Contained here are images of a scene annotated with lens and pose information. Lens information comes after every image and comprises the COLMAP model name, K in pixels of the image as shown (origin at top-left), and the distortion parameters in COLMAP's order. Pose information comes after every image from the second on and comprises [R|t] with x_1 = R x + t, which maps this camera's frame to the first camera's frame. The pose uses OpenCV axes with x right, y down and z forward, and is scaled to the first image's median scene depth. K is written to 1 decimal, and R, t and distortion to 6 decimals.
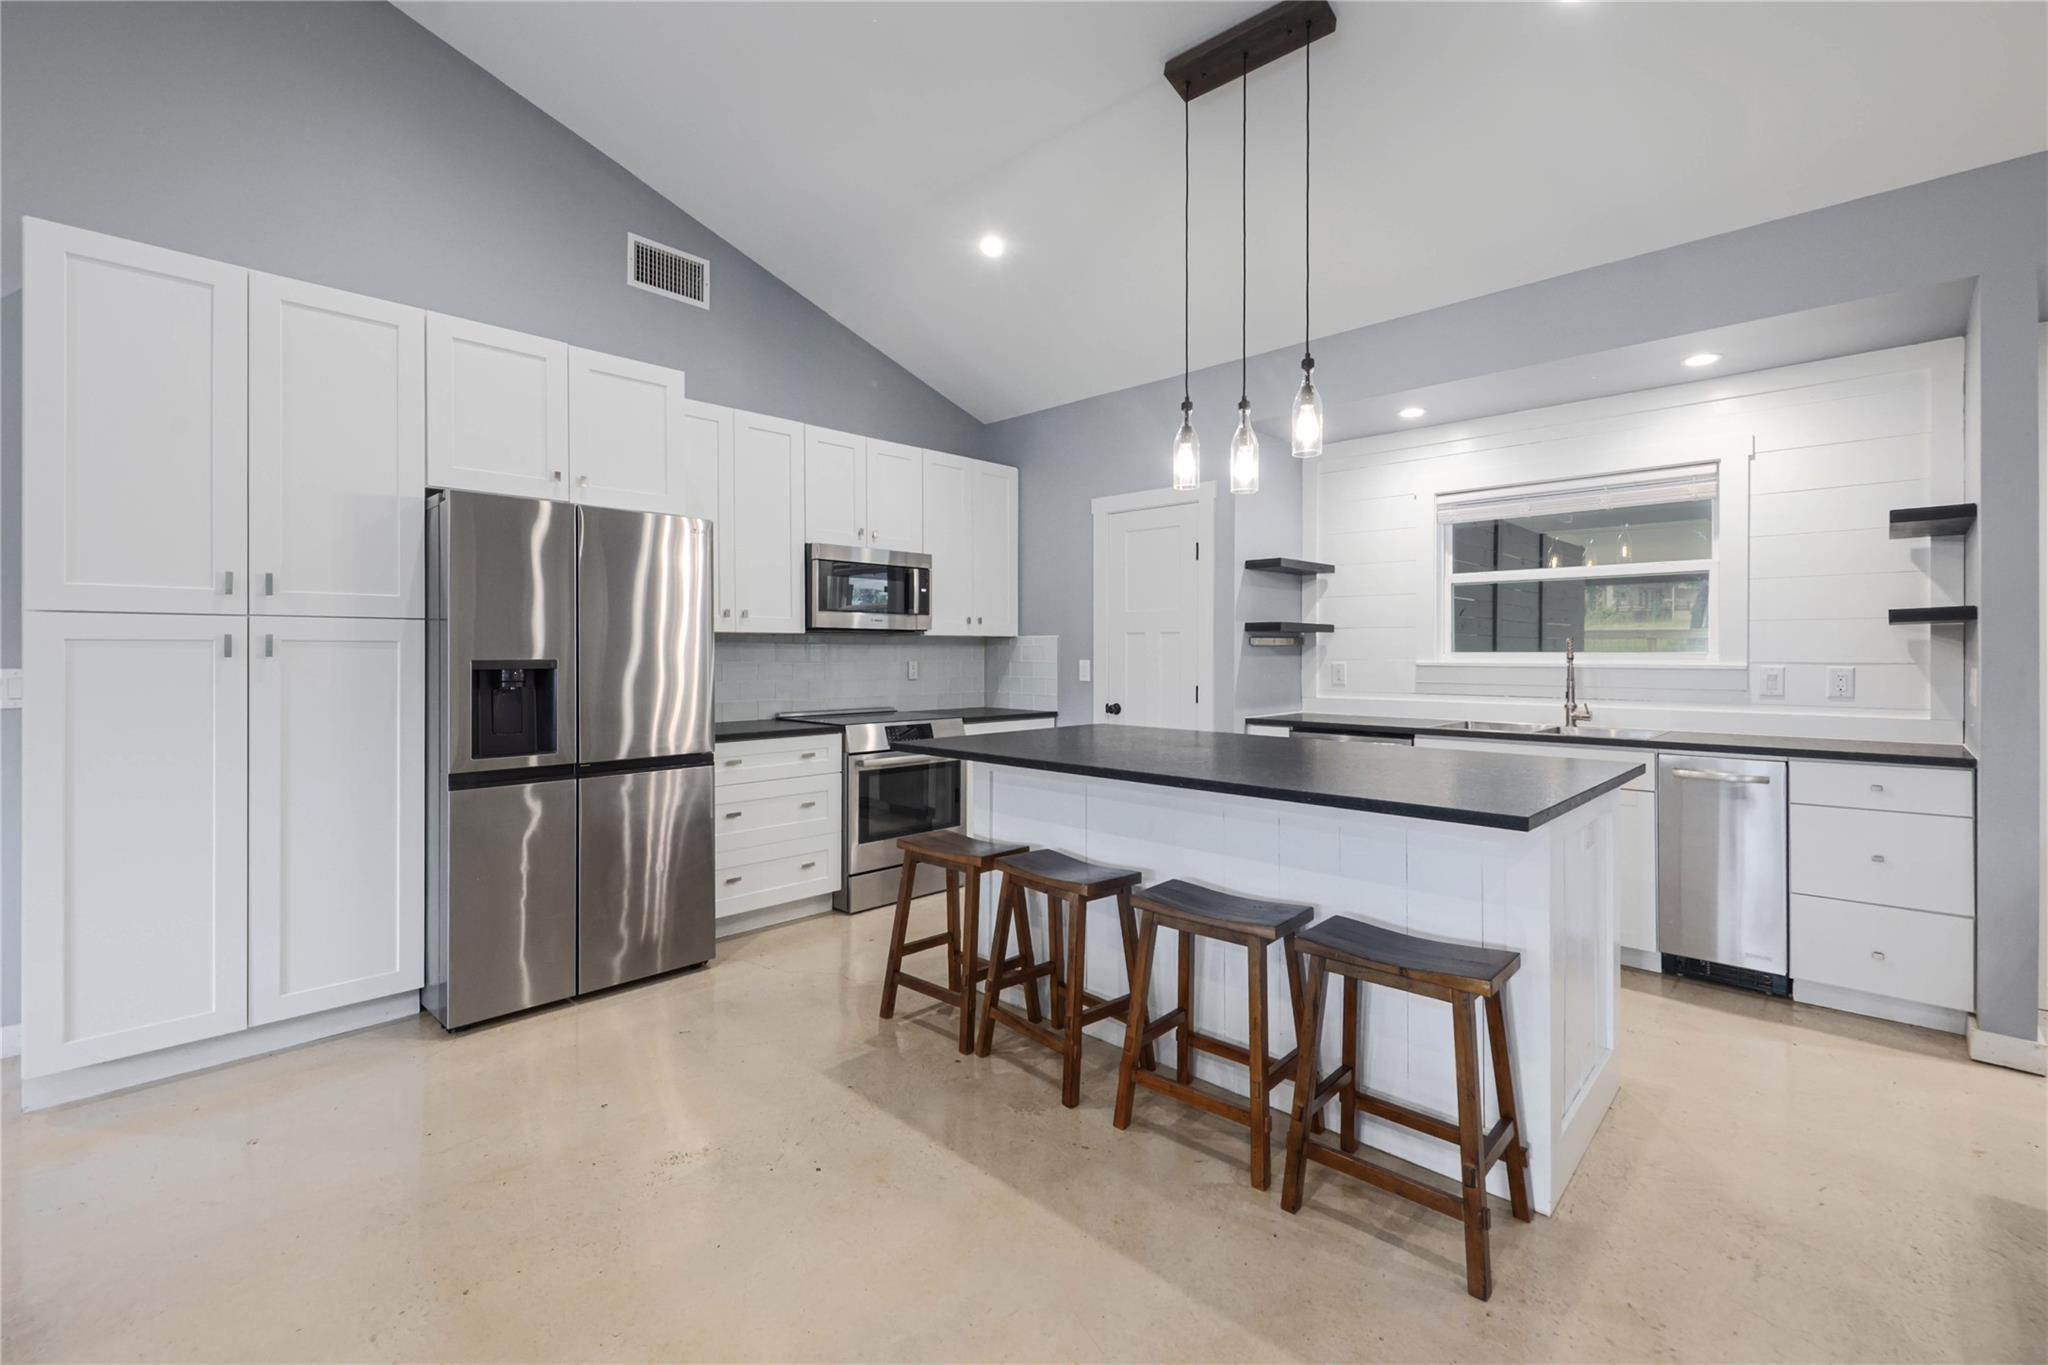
lens RADIAL K [[883.9, 0, 1022.6], [0, 883.9, 648.0], [0, 0, 1]] dist [-0.001119, -0.001002]
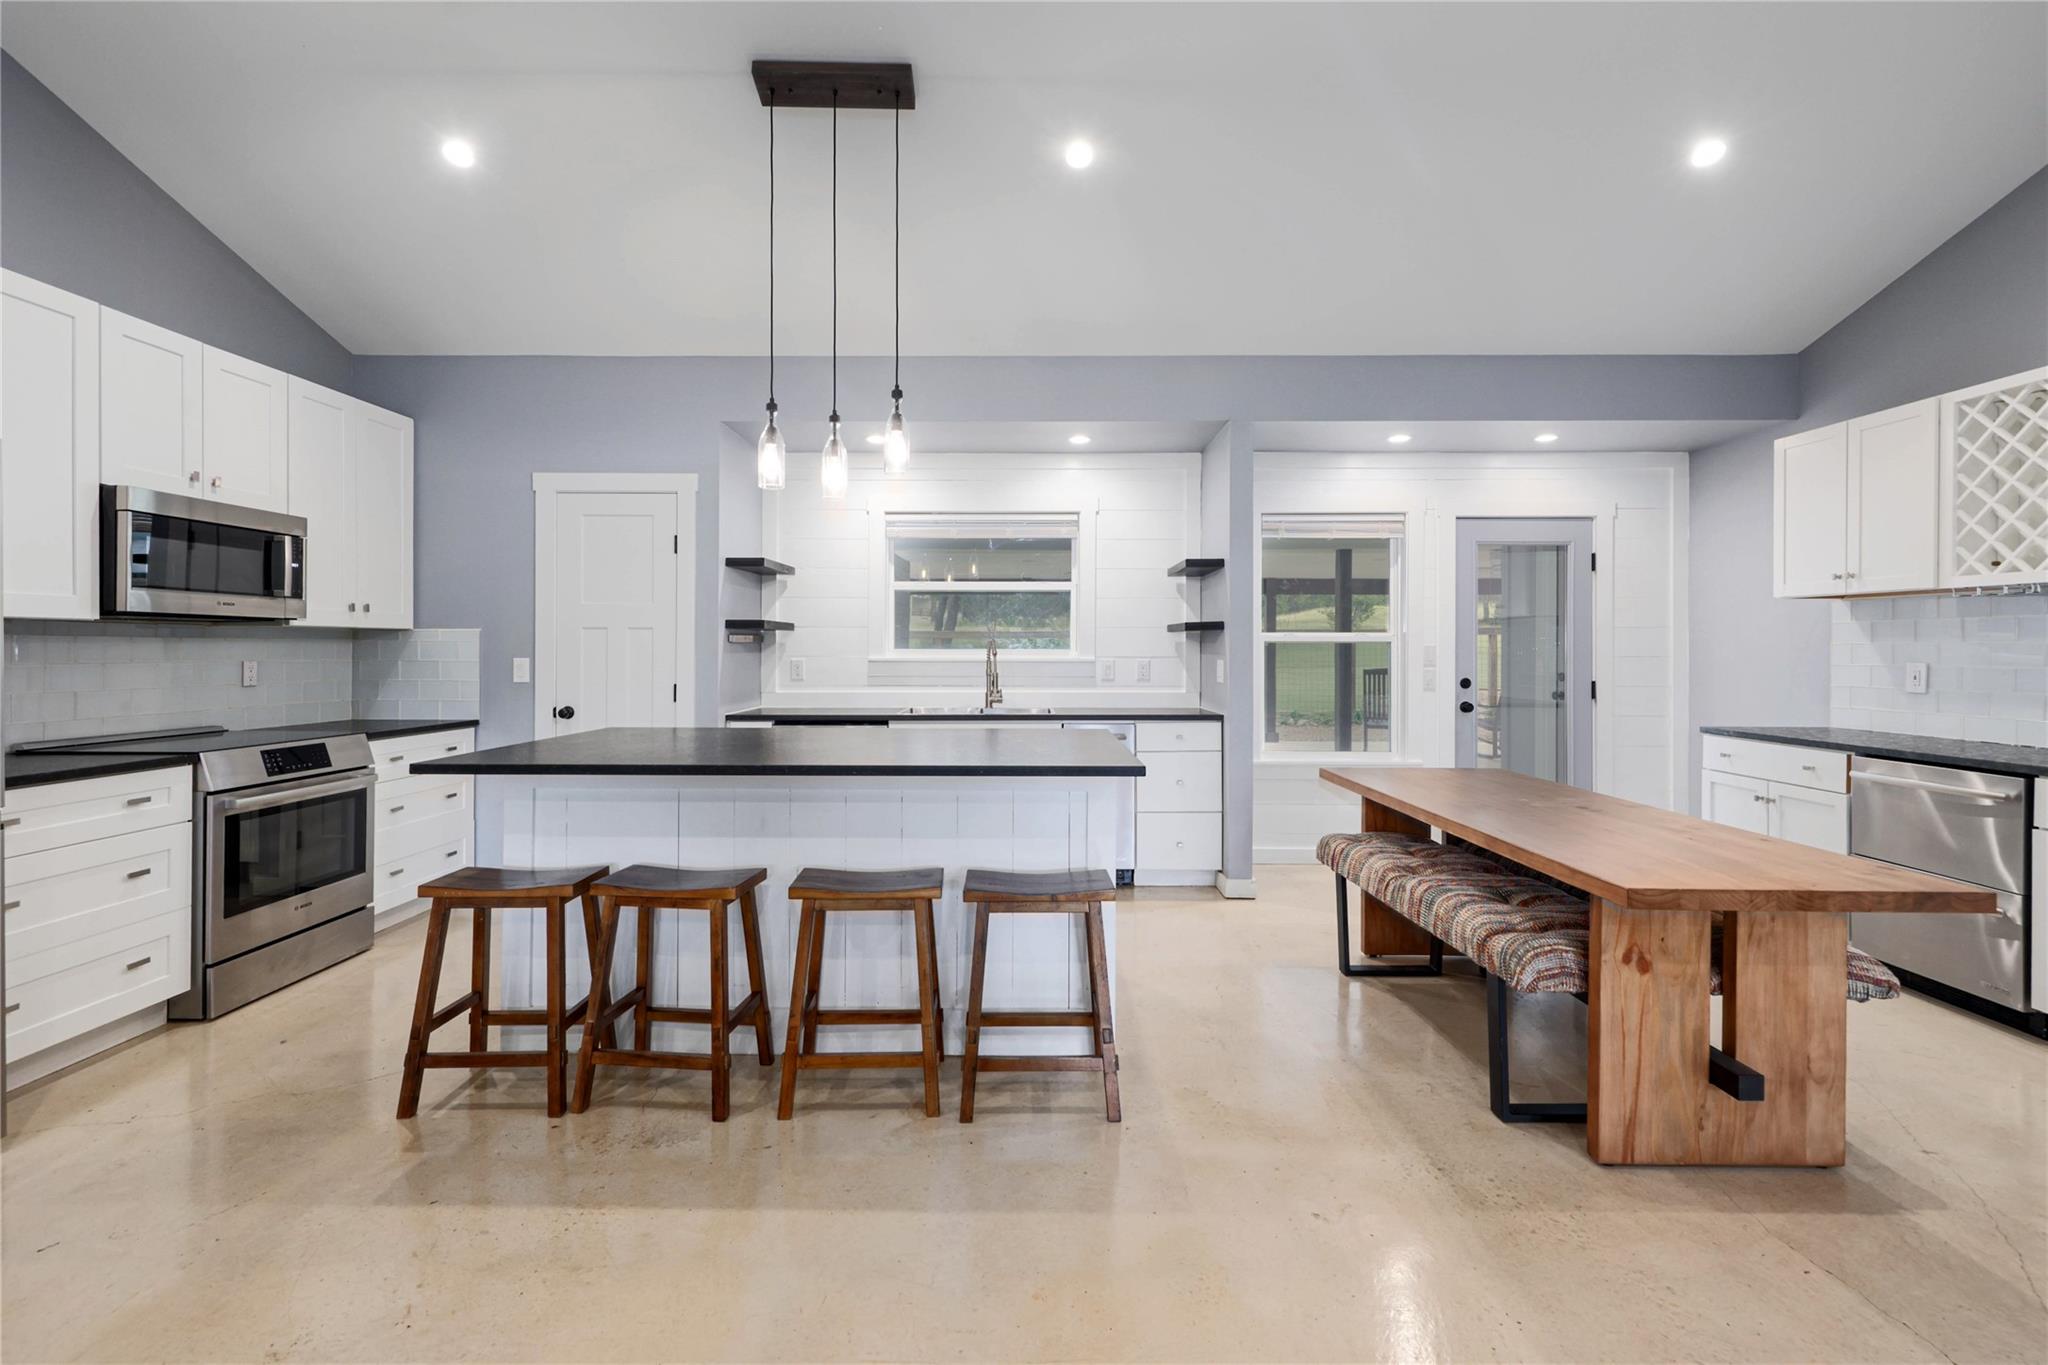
lens RADIAL K [[883.9, 0, 1022.6], [0, 883.9, 648.0], [0, 0, 1]] dist [-0.001119, -0.001002]
pose [[0.725299, 0.002077, 0.688431, -0.216729], [-0.004407, 0.999989, 0.001625, 0.000346], [-0.688420, -0.004212, 0.725300, 0.044310]]
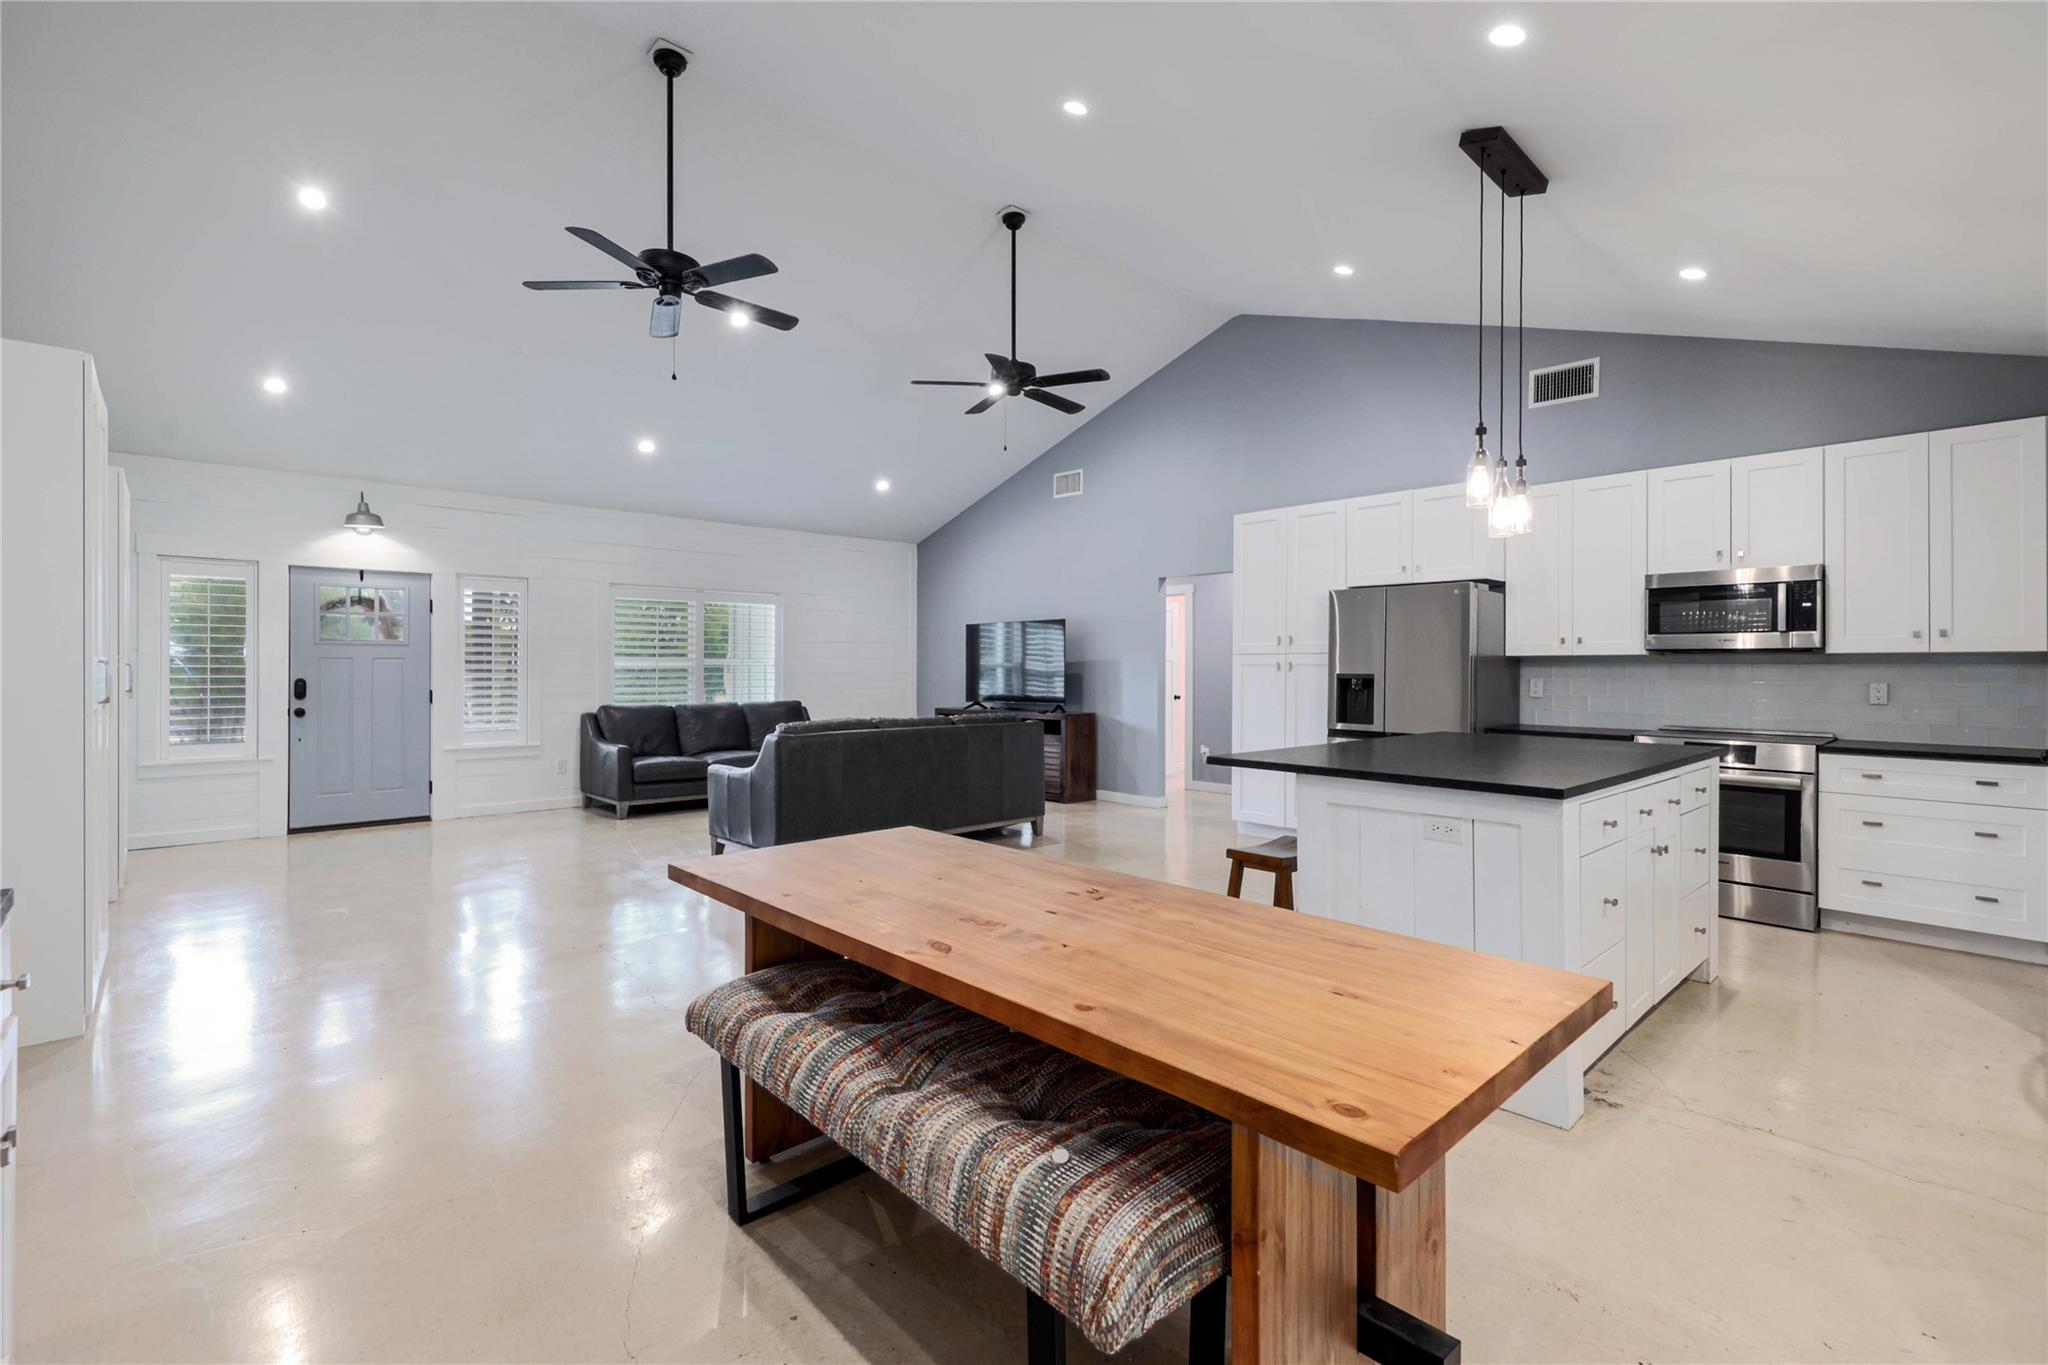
lens RADIAL K [[883.9, 0, 1022.6], [0, 883.9, 648.0], [0, 0, 1]] dist [-0.001119, -0.001002]
pose [[-0.057059, -0.025357, -0.998049, 1.005906], [-0.003015, 0.999677, -0.025226, 0.006112], [0.998366, 0.001570, -0.057117, 0.283021]]
